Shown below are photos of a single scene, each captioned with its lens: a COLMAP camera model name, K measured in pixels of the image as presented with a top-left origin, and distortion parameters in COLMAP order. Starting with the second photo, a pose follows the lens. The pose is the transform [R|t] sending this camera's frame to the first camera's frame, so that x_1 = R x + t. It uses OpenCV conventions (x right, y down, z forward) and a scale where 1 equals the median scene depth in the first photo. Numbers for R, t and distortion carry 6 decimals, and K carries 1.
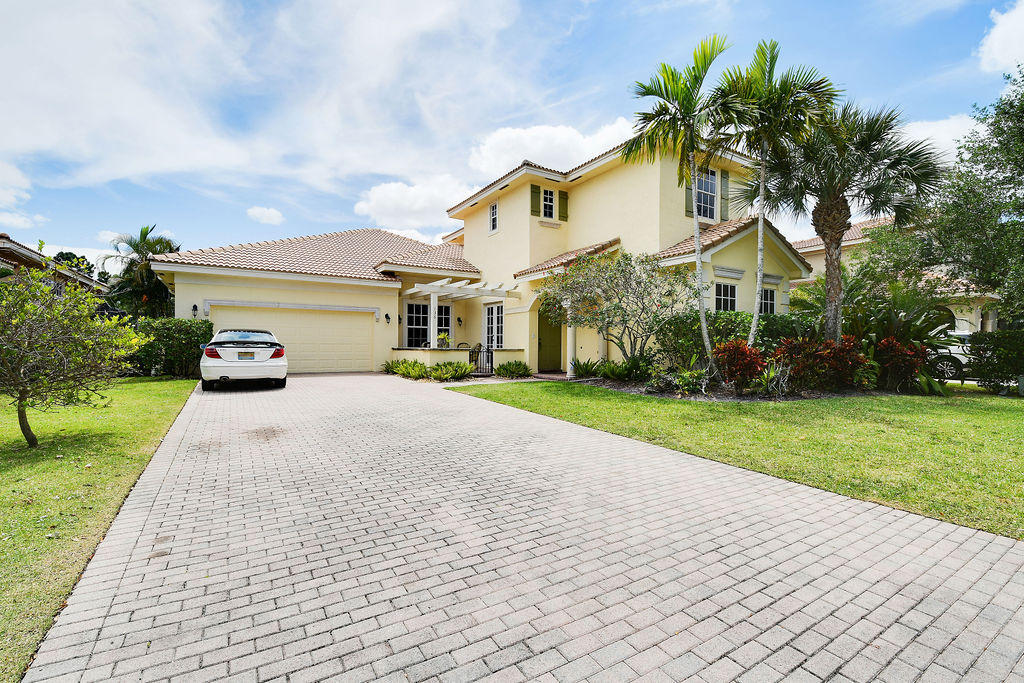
lens RADIAL K [[452.4, 0, 508.8], [0, 452.4, 344.7], [0, 0, 1]] dist [-0.001310, -0.003613]
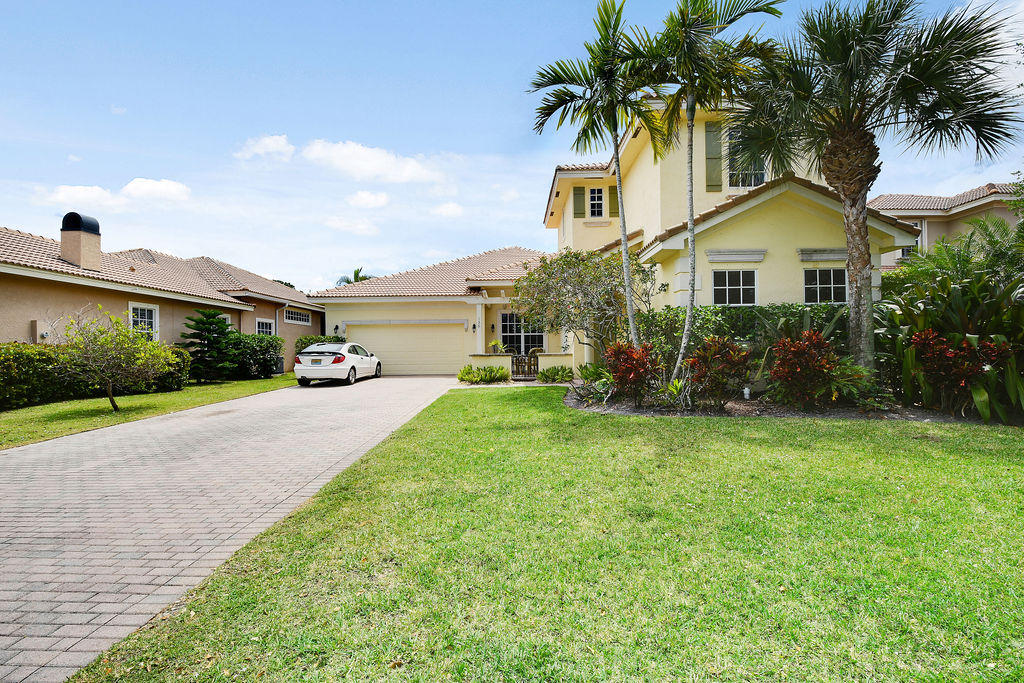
lens RADIAL K [[452.4, 0, 508.5], [0, 452.4, 345.2], [0, 0, 1]] dist [-0.001310, -0.003613]
pose [[0.845727, -0.022212, -0.533153, 0.441001], [0.019014, 0.999753, -0.011491, 0.000106], [0.533276, -0.000419, 0.845941, 0.085019]]
